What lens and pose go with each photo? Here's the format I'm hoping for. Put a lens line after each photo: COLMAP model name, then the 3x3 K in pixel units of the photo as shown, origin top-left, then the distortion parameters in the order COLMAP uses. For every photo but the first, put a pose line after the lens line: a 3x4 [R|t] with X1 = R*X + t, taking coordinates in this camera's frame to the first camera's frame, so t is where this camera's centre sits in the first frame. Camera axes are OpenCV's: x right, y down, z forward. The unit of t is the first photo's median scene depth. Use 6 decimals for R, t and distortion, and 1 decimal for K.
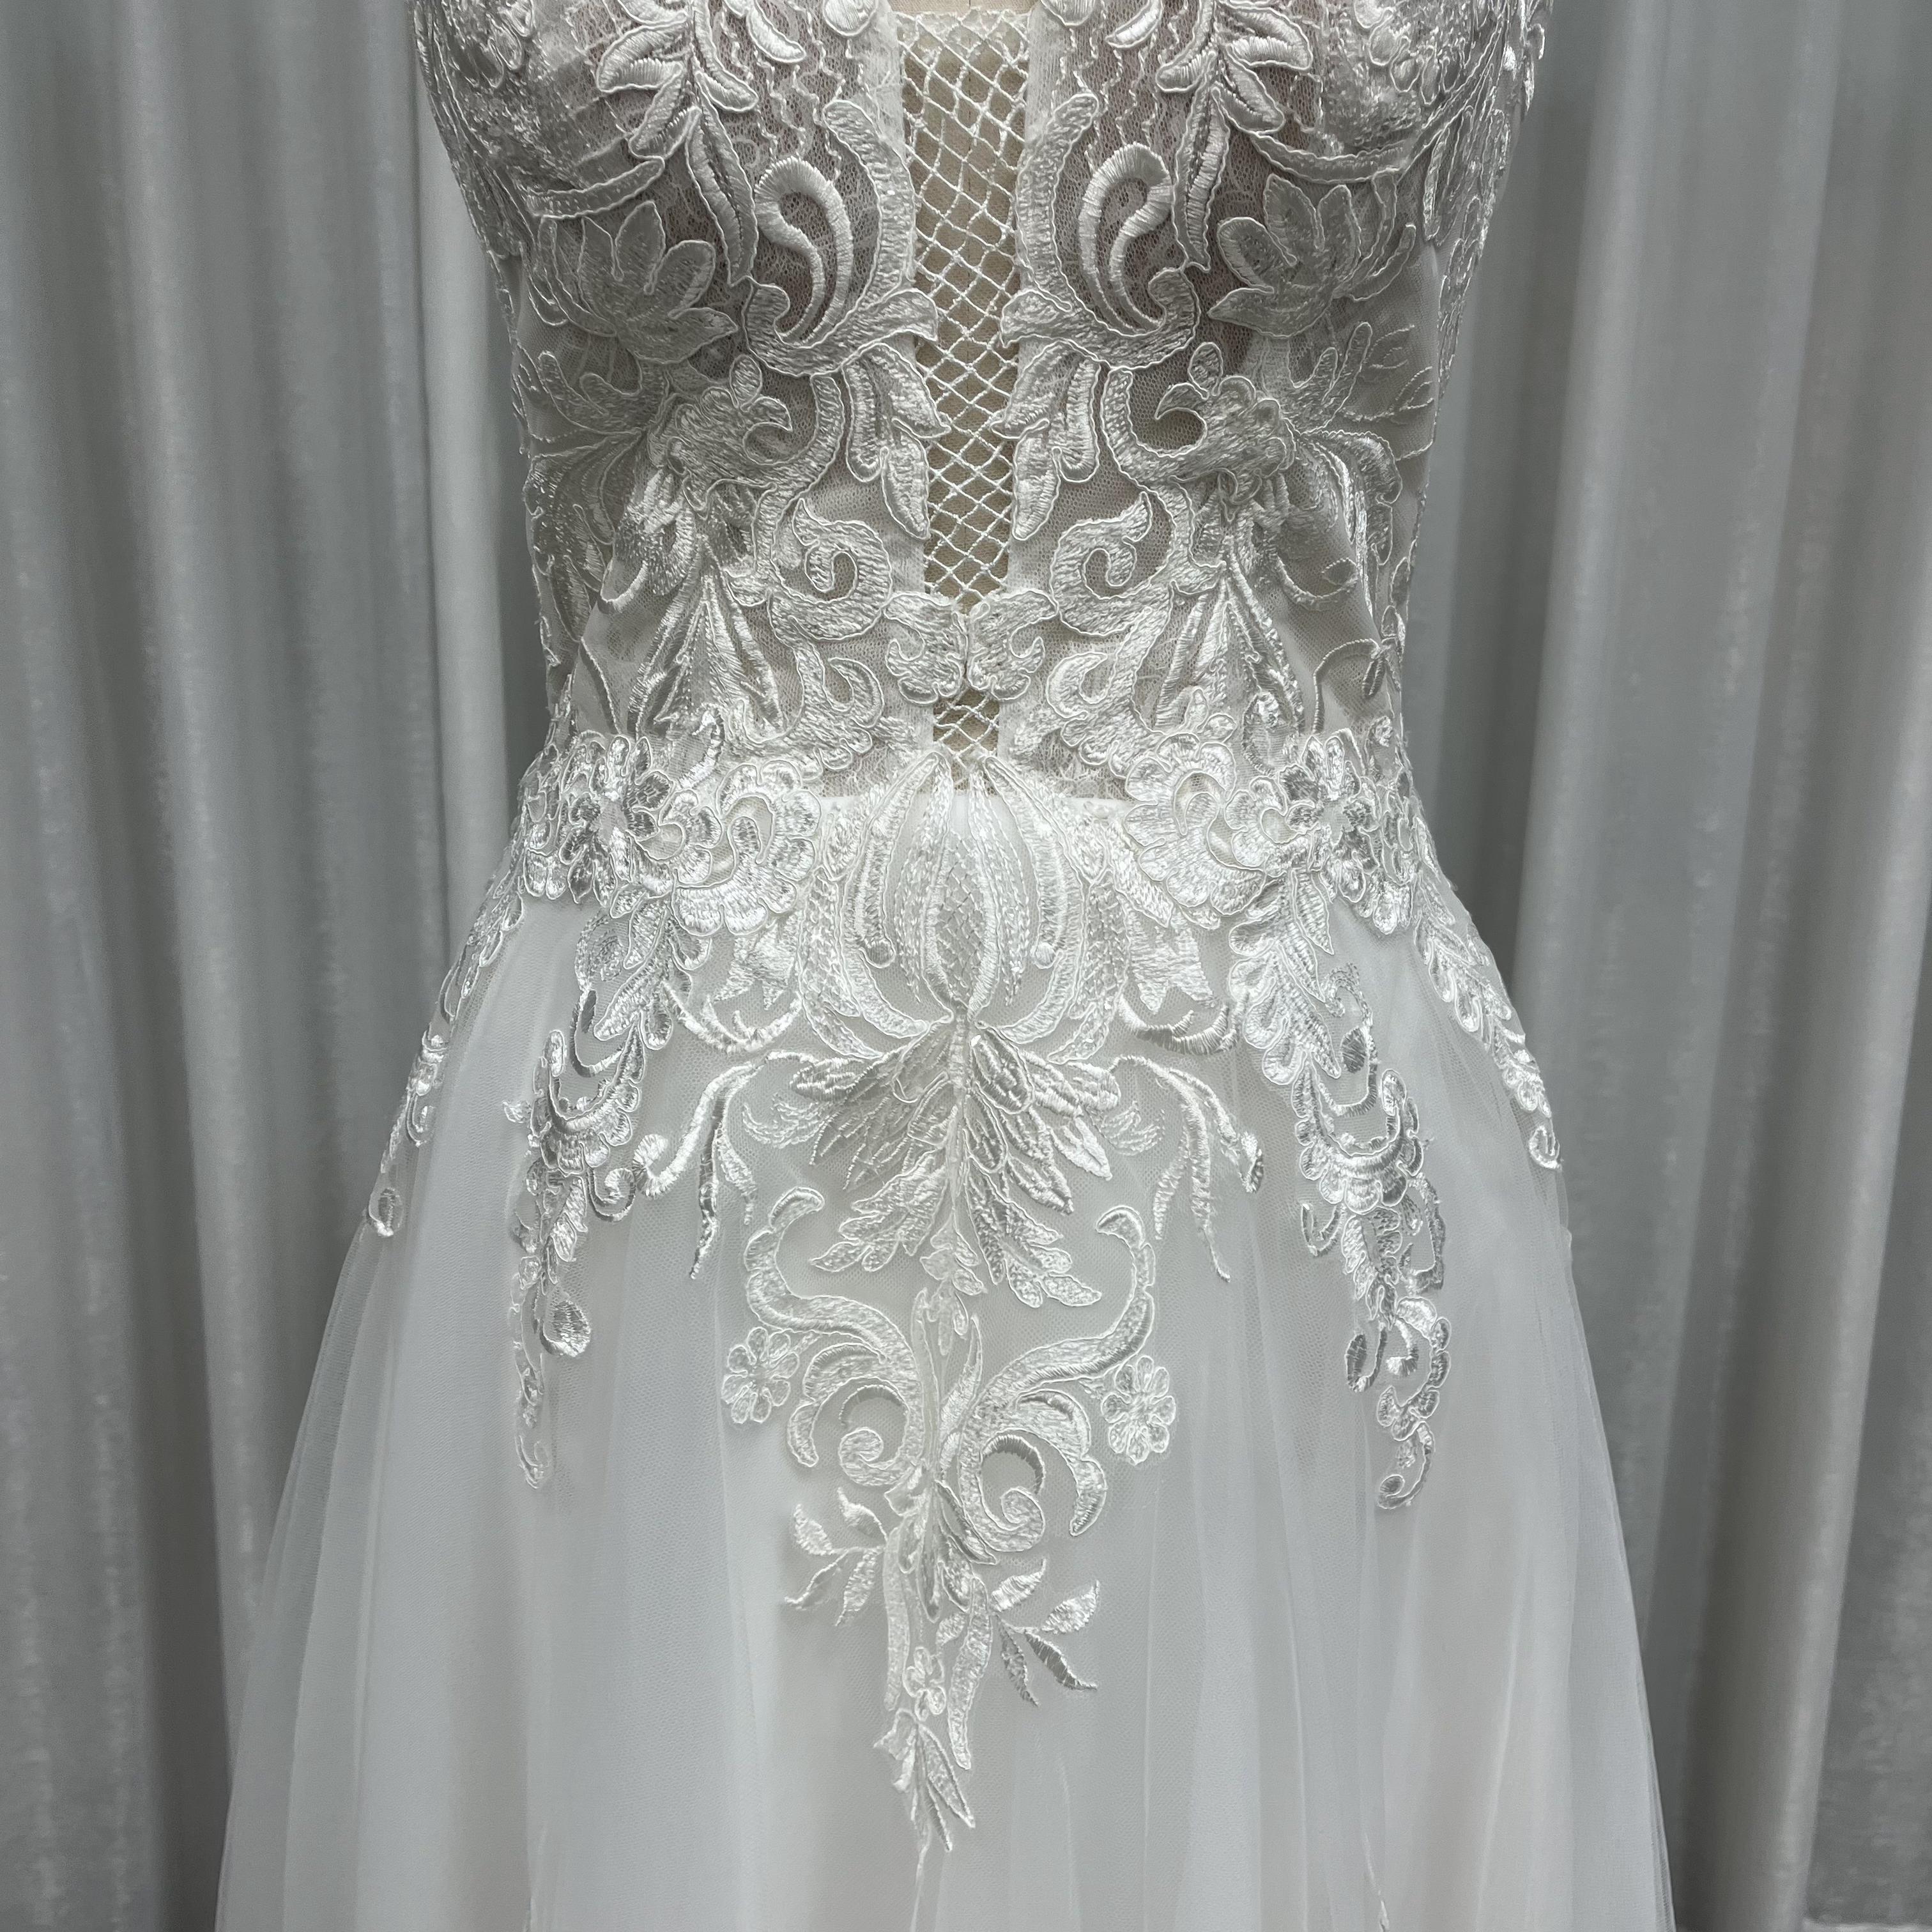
lens RADIAL K [[1989.0, 0, 975.7], [0, 1989.0, 995.5], [0, 0, 1]] dist [0.027652, 0.000000]
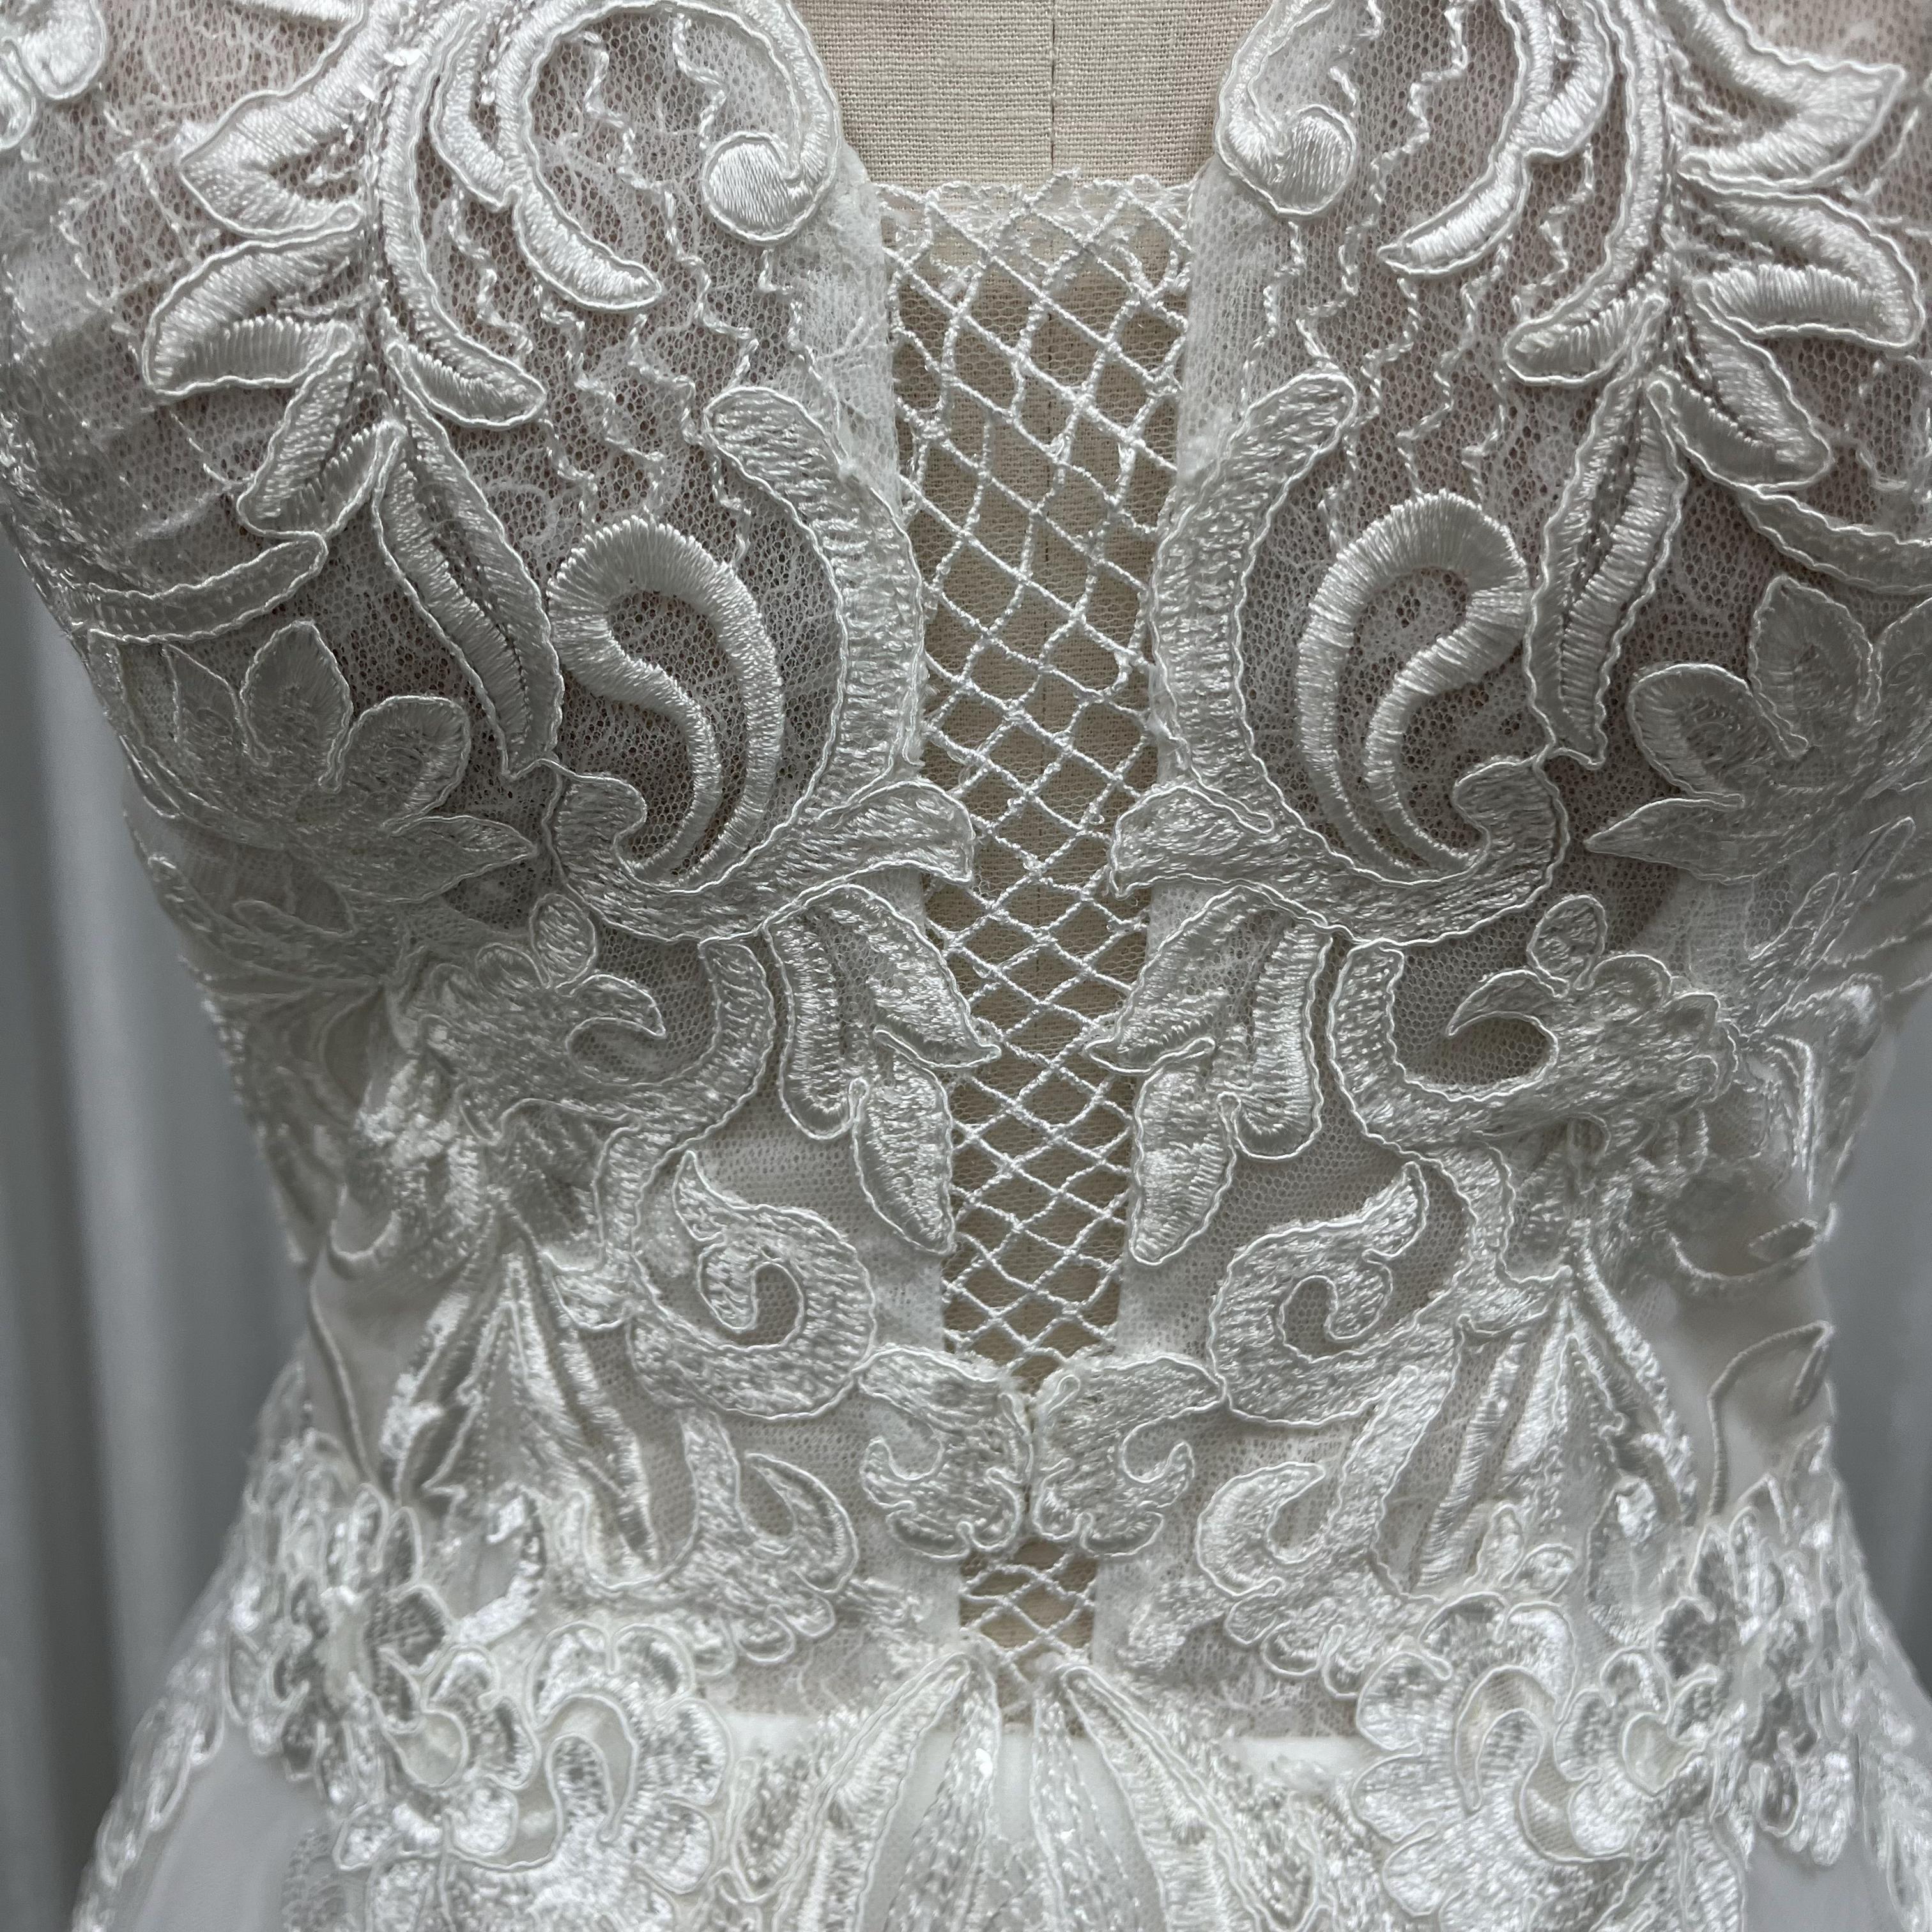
lens RADIAL K [[1989.0, 0, 970.4], [0, 1989.0, 958.0], [0, 0, 1]] dist [0.027652, 0.000000]
pose [[0.999309, 0.010001, -0.035799, -0.001067], [-0.010128, 0.999943, -0.003363, -0.103964], [0.035763, 0.003723, 0.999353, 0.184368]]
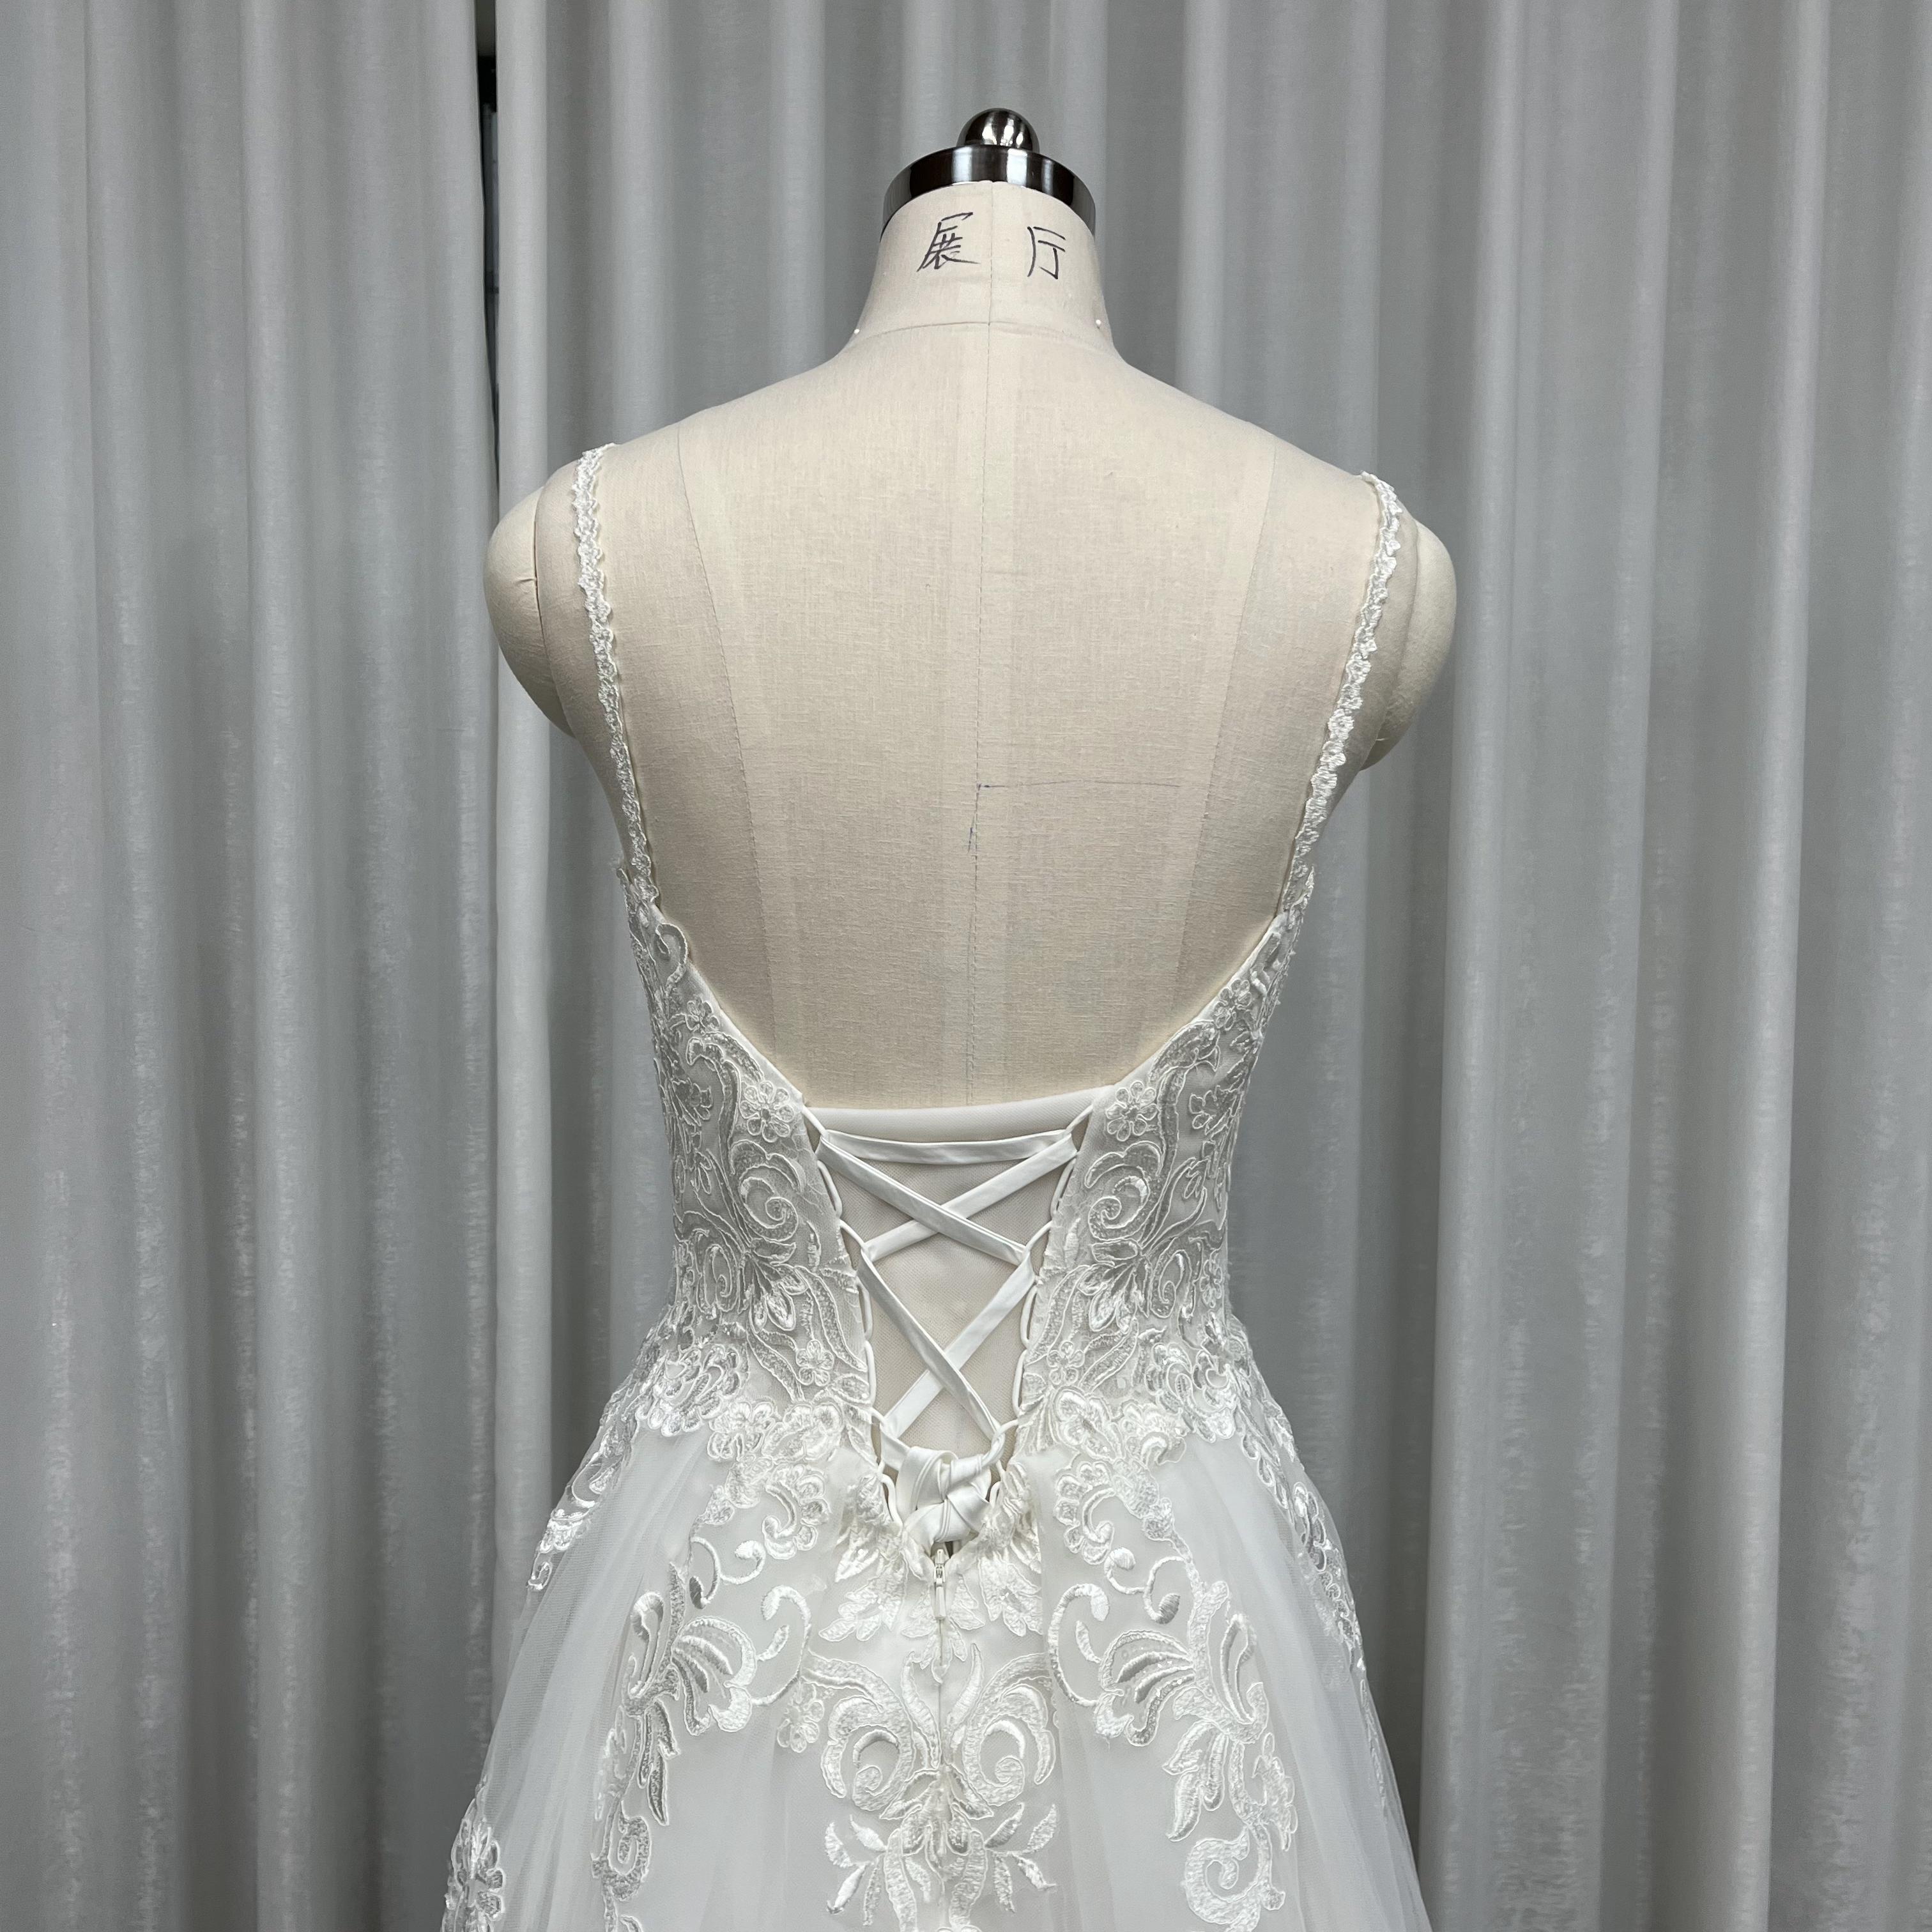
lens RADIAL K [[1989.0, 0, 954.0], [0, 1989.0, 941.8], [0, 0, 1]] dist [0.027652, 0.000000]
pose [[0.999514, -0.012366, 0.028625, -0.035674], [0.016958, 0.985947, -0.166197, -0.079558], [-0.026168, 0.166602, 0.985677, -0.166999]]
